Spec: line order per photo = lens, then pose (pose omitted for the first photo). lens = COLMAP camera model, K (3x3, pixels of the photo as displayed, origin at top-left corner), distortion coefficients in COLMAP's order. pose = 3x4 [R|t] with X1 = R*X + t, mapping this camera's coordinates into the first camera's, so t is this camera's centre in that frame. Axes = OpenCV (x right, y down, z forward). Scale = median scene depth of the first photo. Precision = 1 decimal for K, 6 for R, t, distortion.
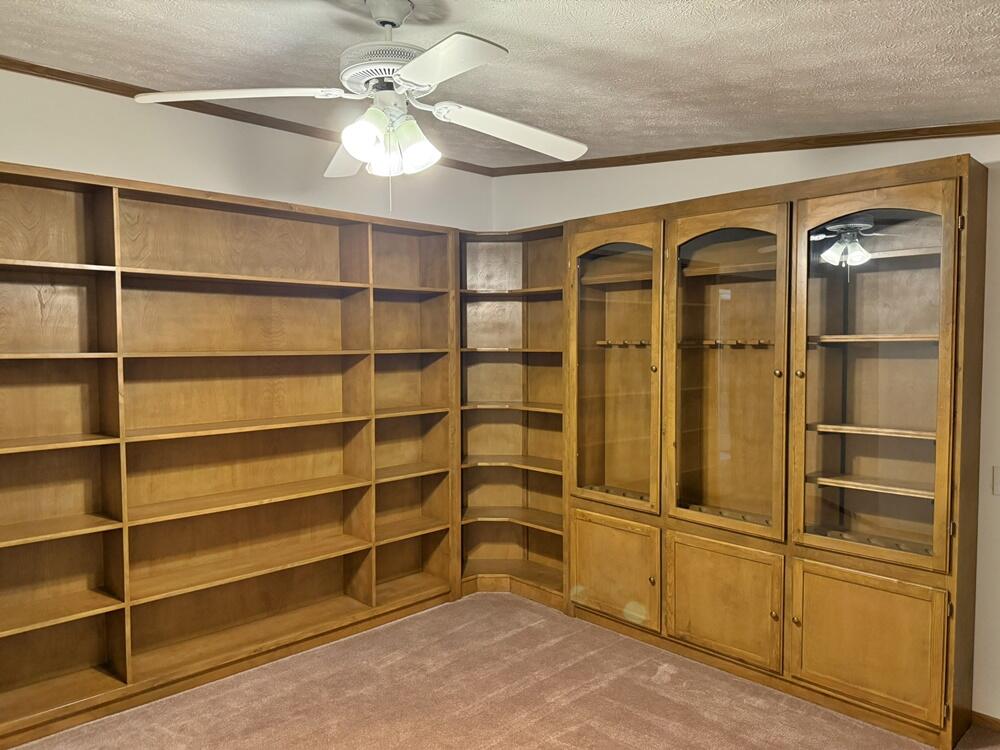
lens RADIAL K [[738.6, 0, 506.4], [0, 738.6, 376.9], [0, 0, 1]] dist [0.142286, -0.225034]
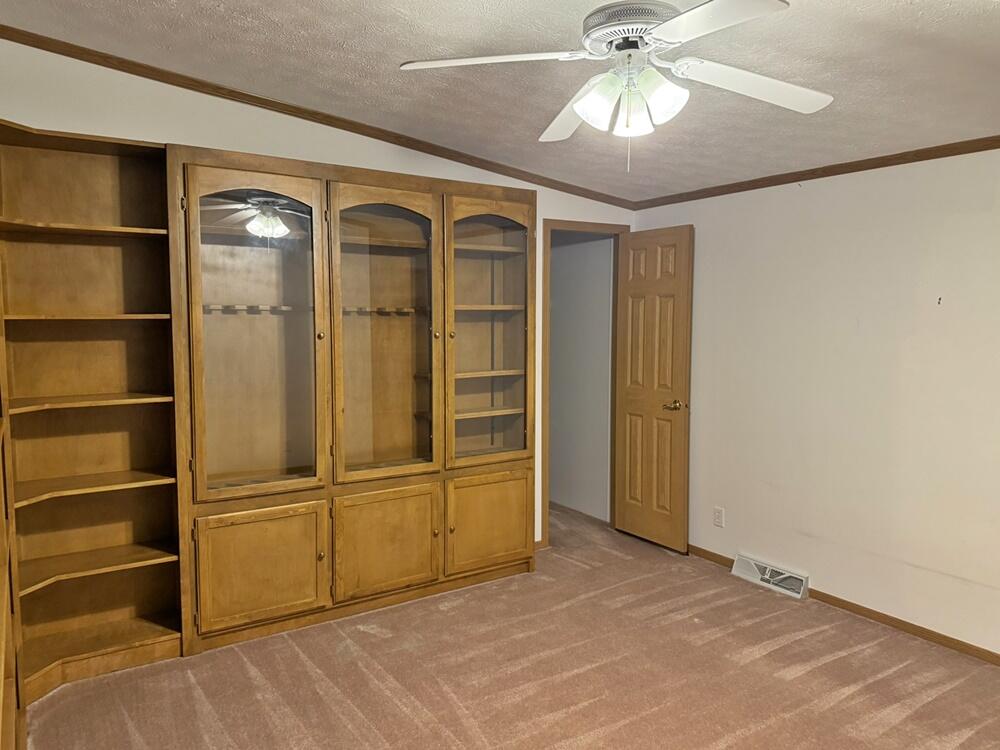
lens RADIAL K [[738.6, 0, 506.4], [0, 738.6, 376.9], [0, 0, 1]] dist [0.142286, -0.225034]
pose [[0.158969, -0.082709, 0.983813, -0.719808], [0.048518, 0.995935, 0.075888, -0.019794], [-0.986091, 0.035669, 0.162336, 0.620509]]
